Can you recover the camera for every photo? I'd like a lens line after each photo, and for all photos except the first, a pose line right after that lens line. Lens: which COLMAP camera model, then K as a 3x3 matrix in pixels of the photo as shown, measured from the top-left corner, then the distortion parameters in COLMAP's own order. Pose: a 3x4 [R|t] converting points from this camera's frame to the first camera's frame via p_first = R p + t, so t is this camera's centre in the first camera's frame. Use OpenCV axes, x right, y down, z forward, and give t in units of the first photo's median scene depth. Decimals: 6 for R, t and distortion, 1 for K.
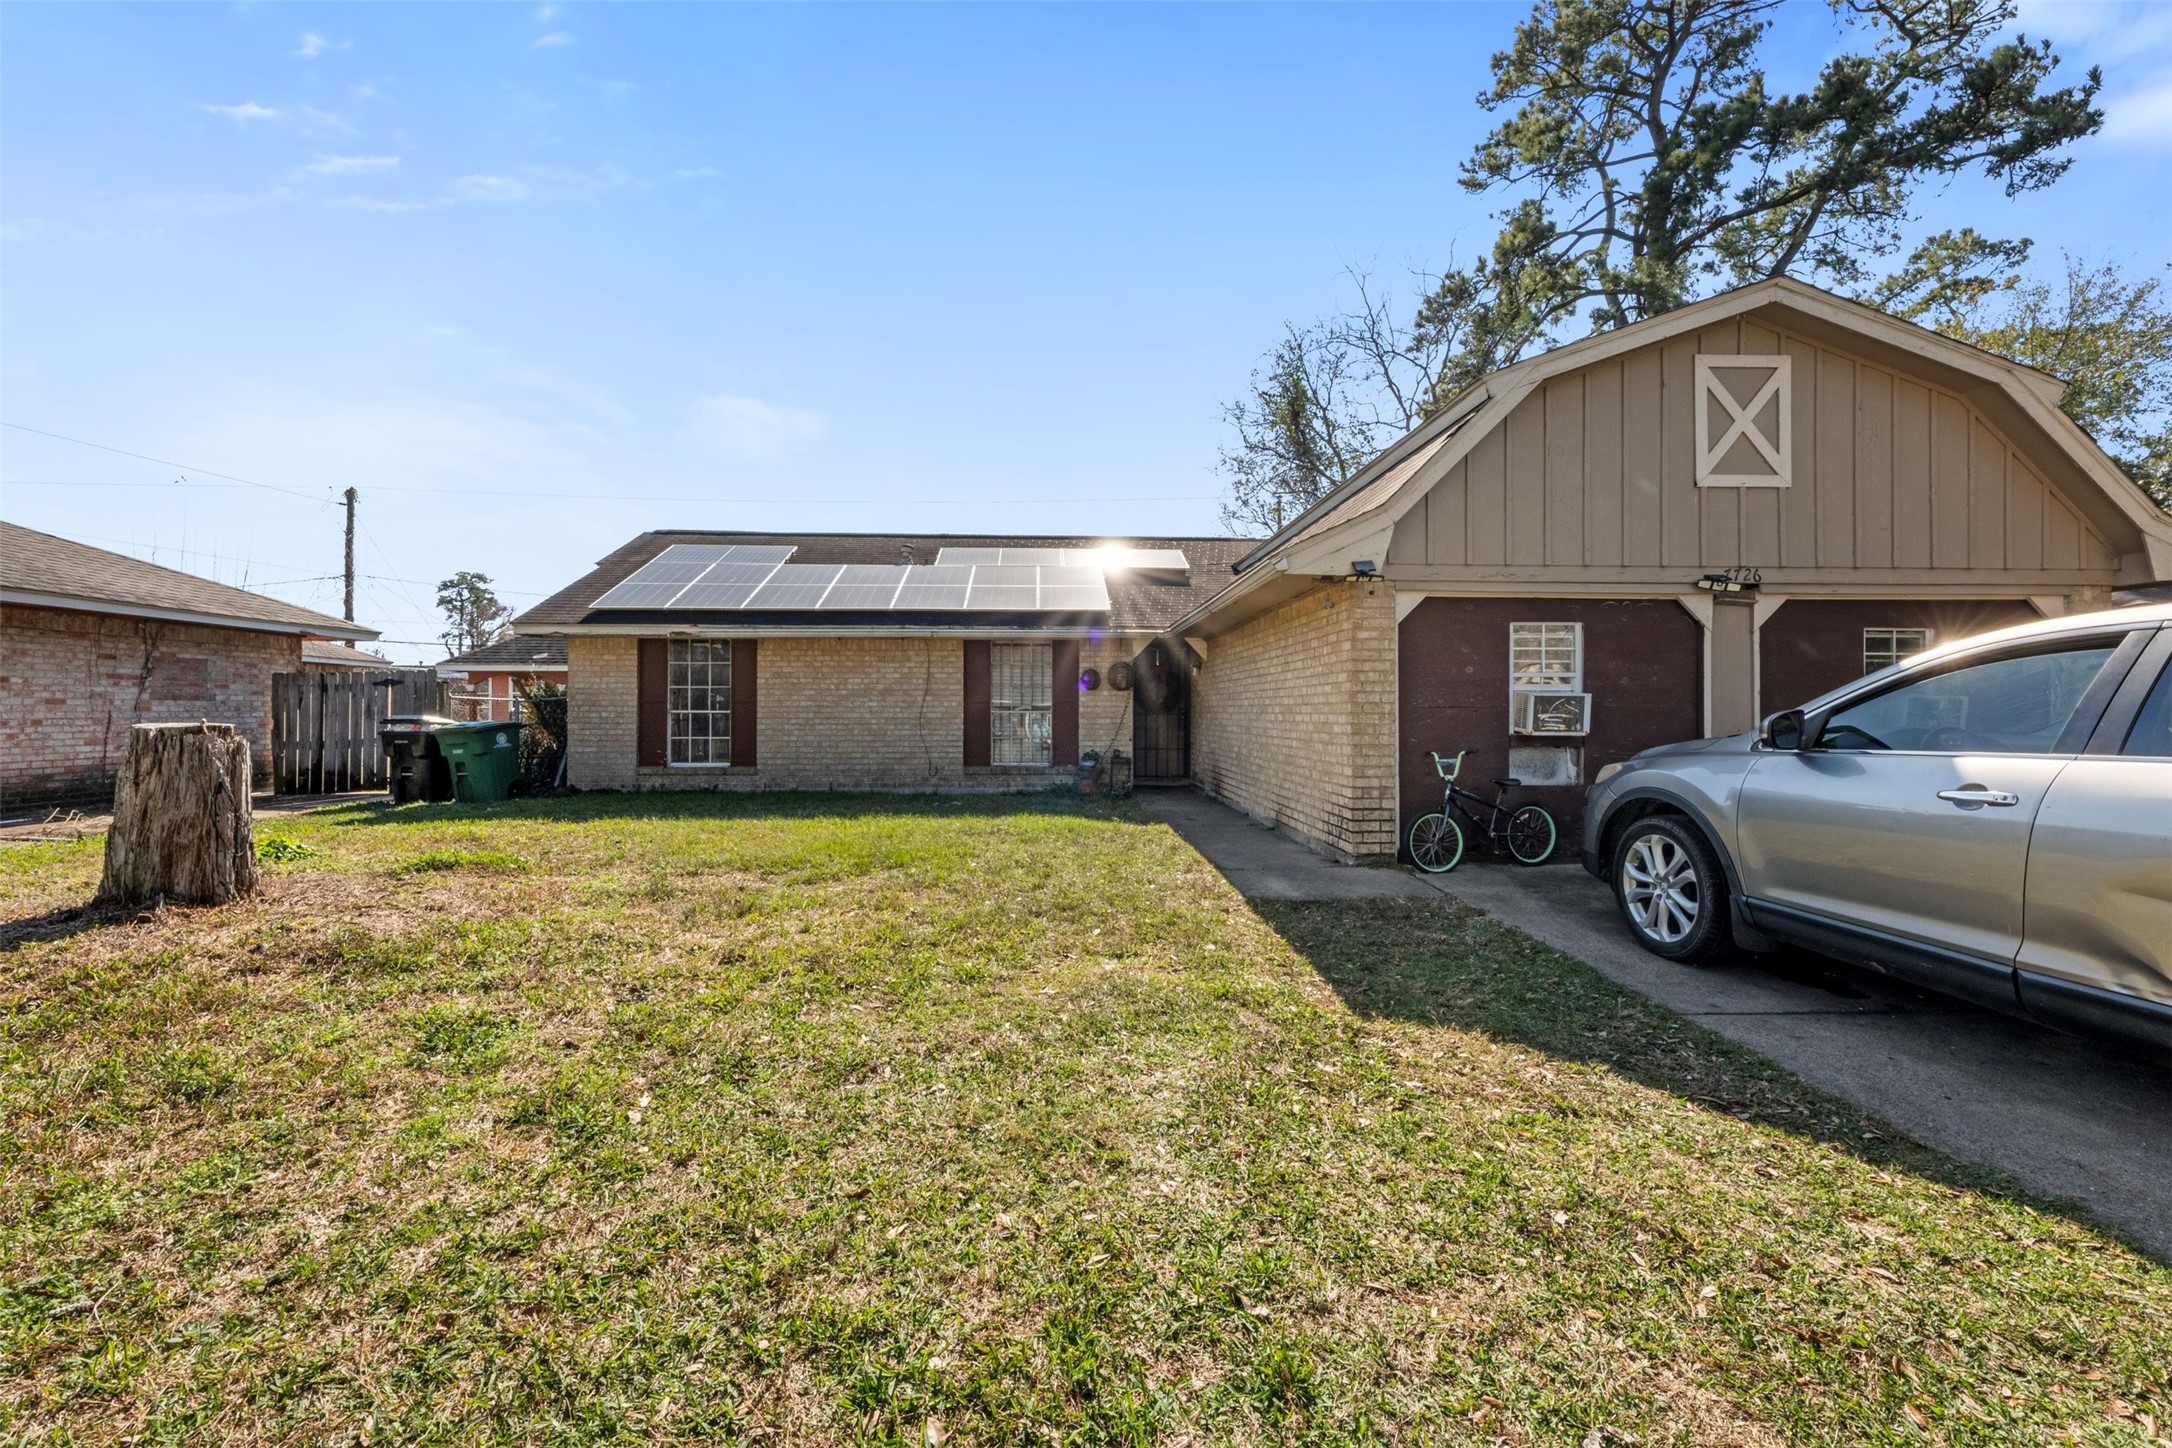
lens RADIAL K [[852.1, 0, 1082.4], [0, 852.1, 714.1], [0, 0, 1]] dist [0.026922, -0.008258]
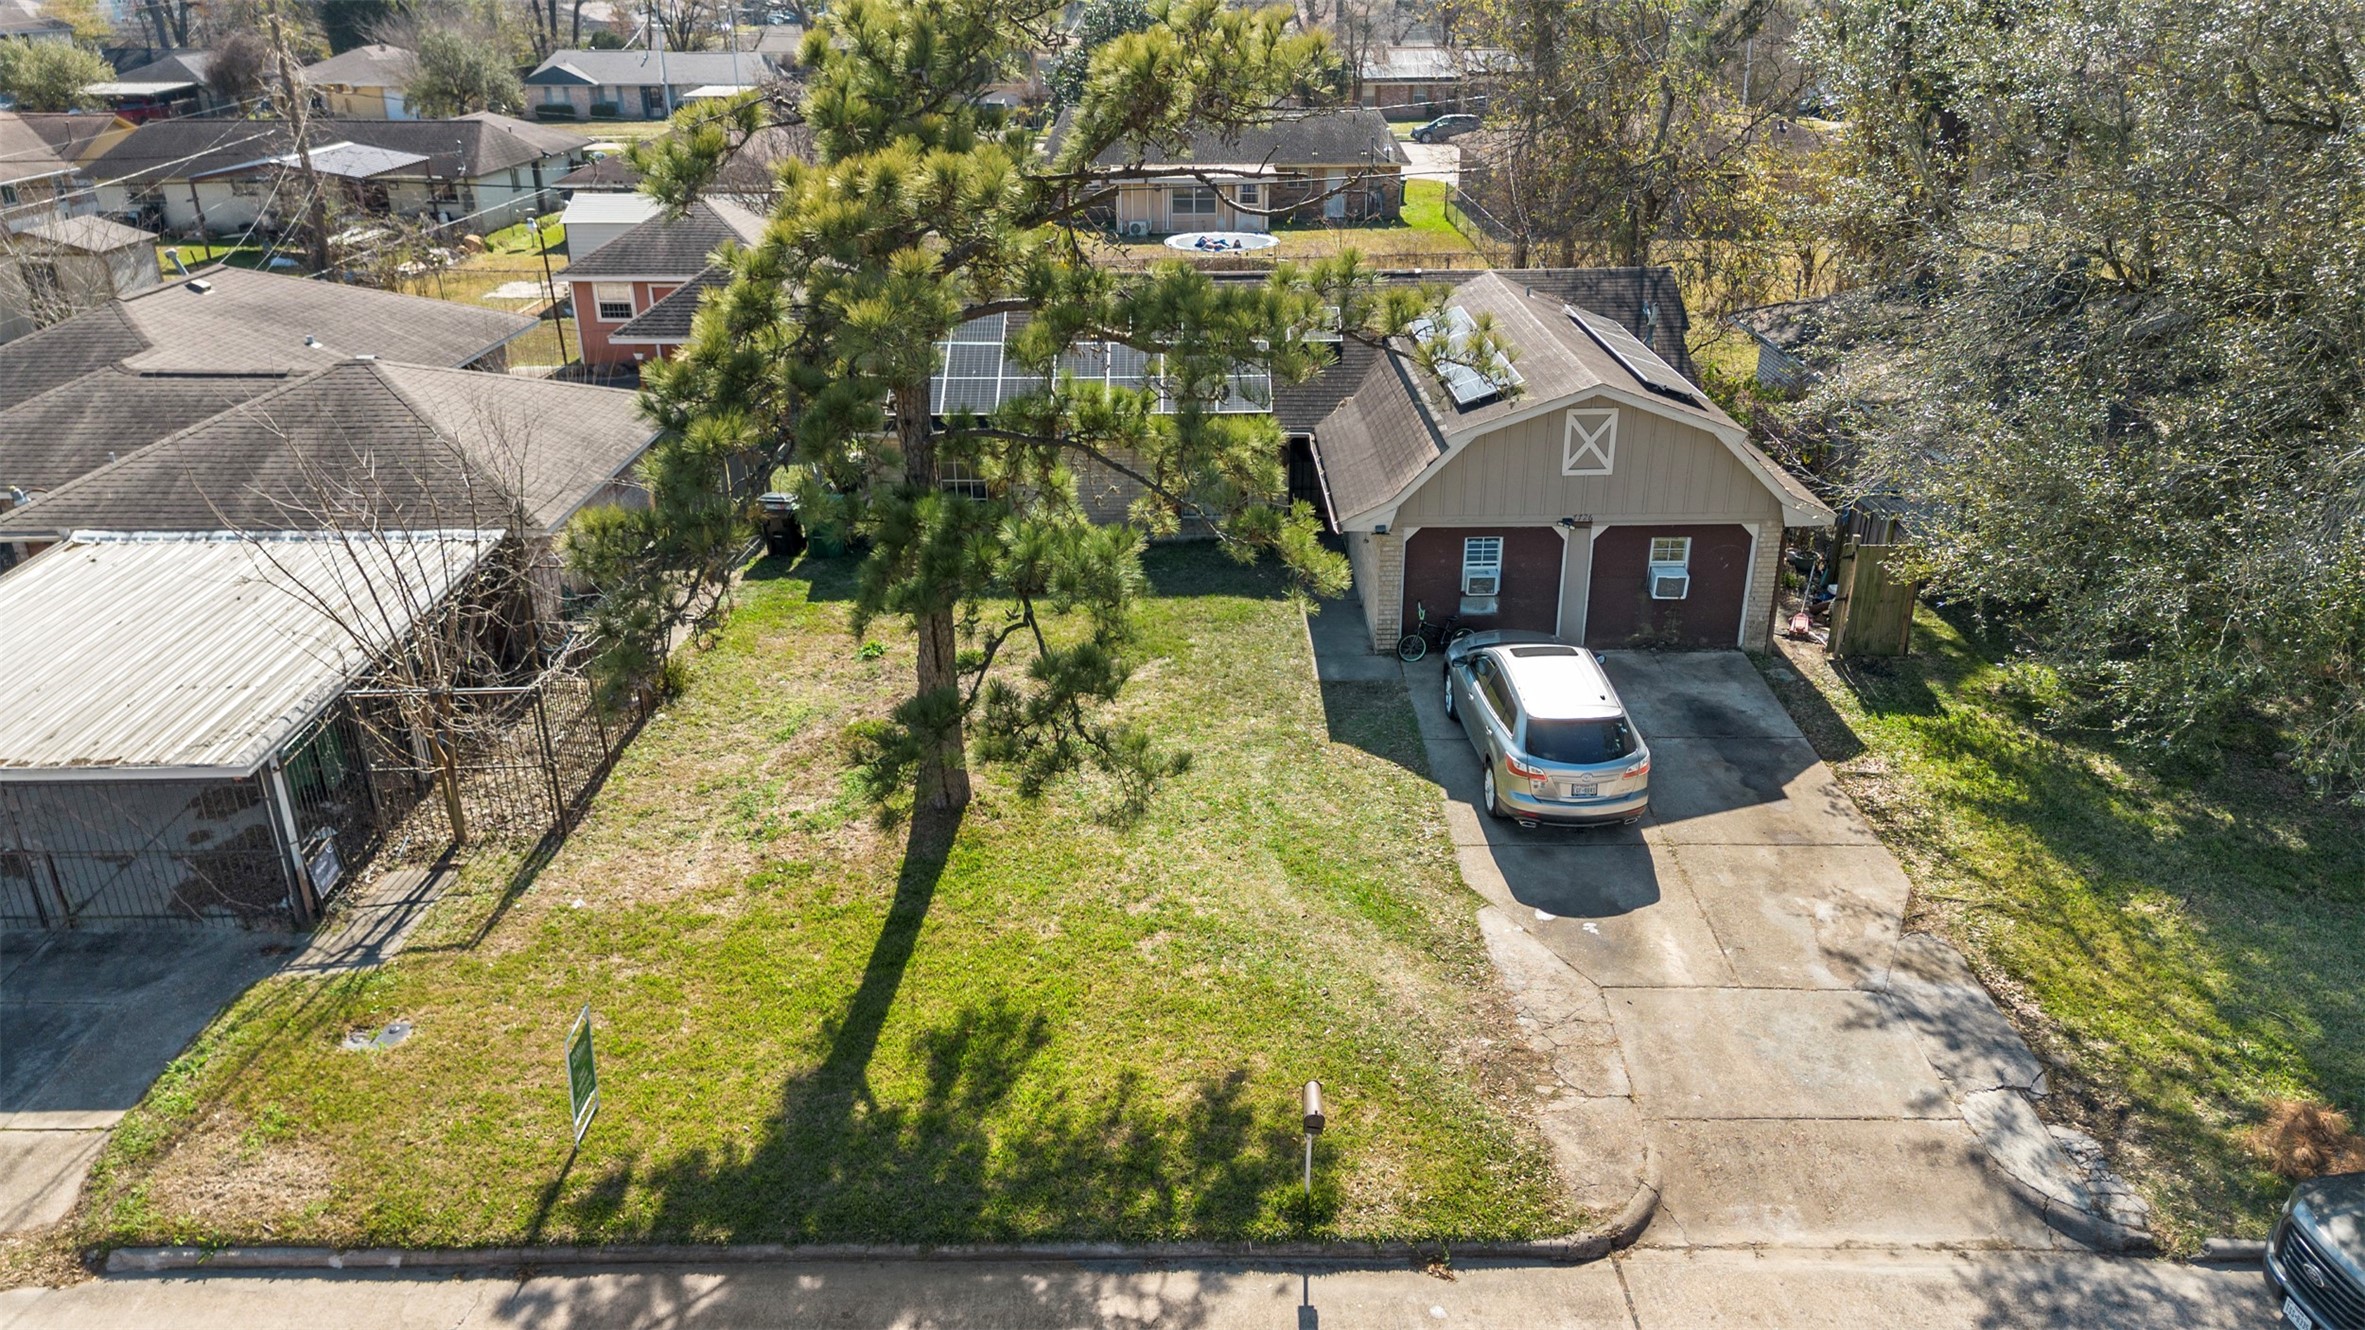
lens RADIAL K [[1661.2, 0, 1182.5], [0, 1661.2, 665.0], [0, 0, 1]] dist [0.142920, -0.135402]
pose [[0.999420, 0.009316, -0.032746, -0.010156], [0.004190, 0.920864, 0.389863, -0.755497], [0.033786, -0.389774, 0.920291, -1.502501]]
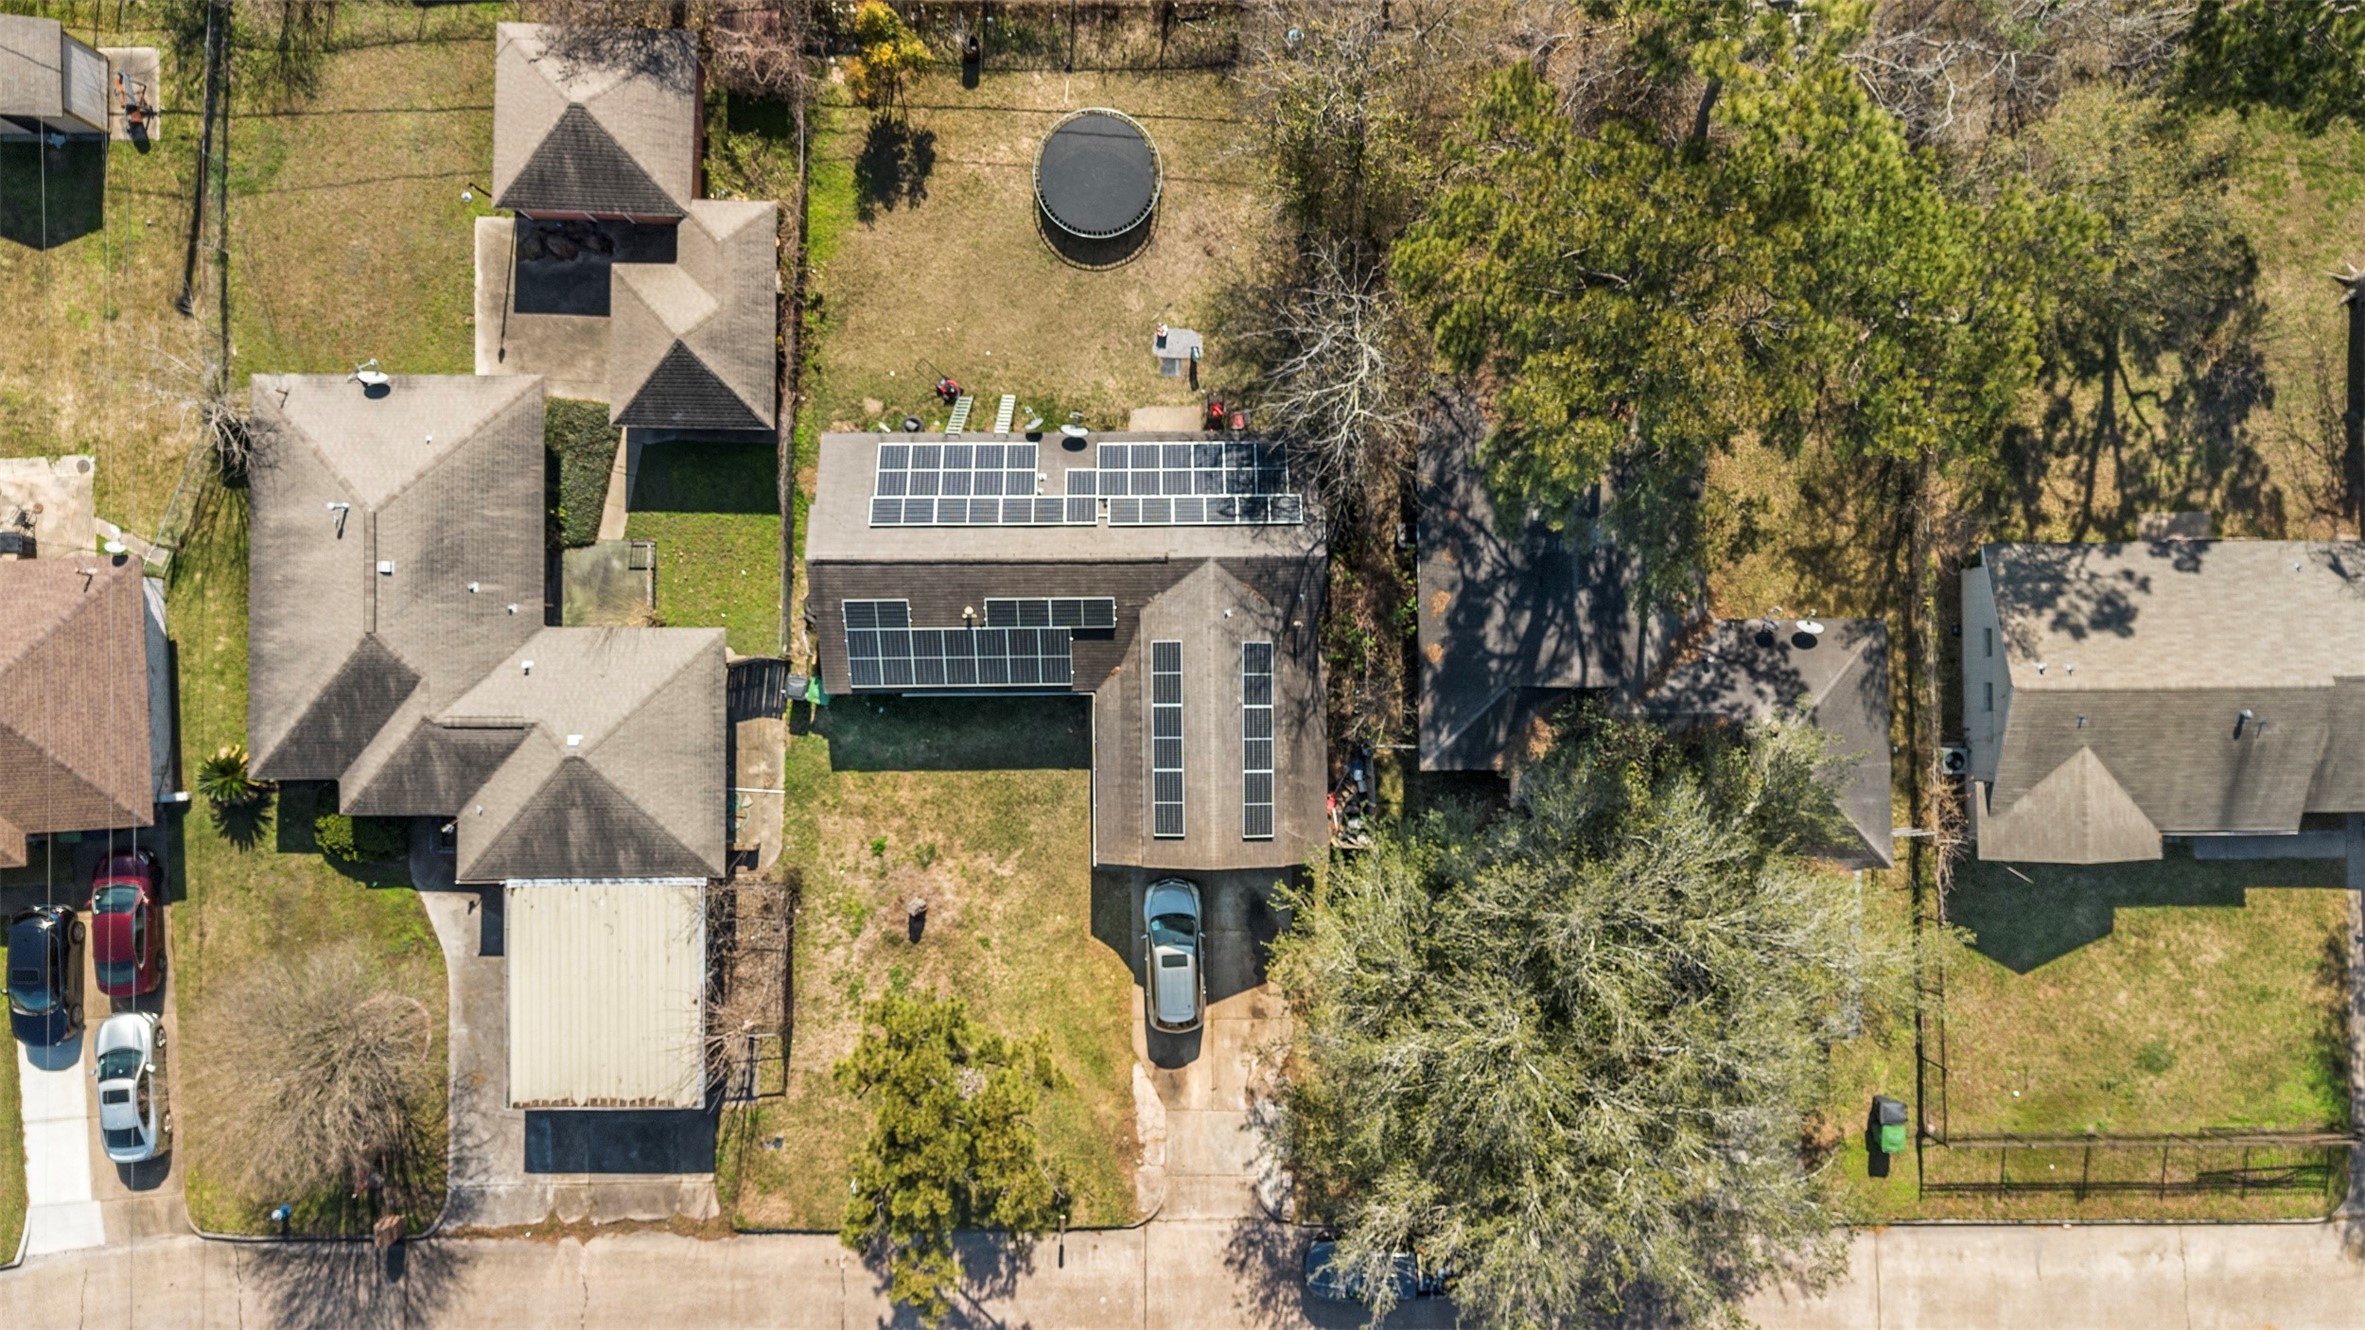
lens RADIAL K [[1661.2, 0, 1182.5], [0, 1661.2, 665.0], [0, 0, 1]] dist [0.142920, -0.135402]
pose [[0.999615, 0.027348, 0.004681, 0.312753], [-0.005133, 0.016478, 0.999851, -4.554705], [0.027267, -0.999490, 0.016612, 0.974498]]
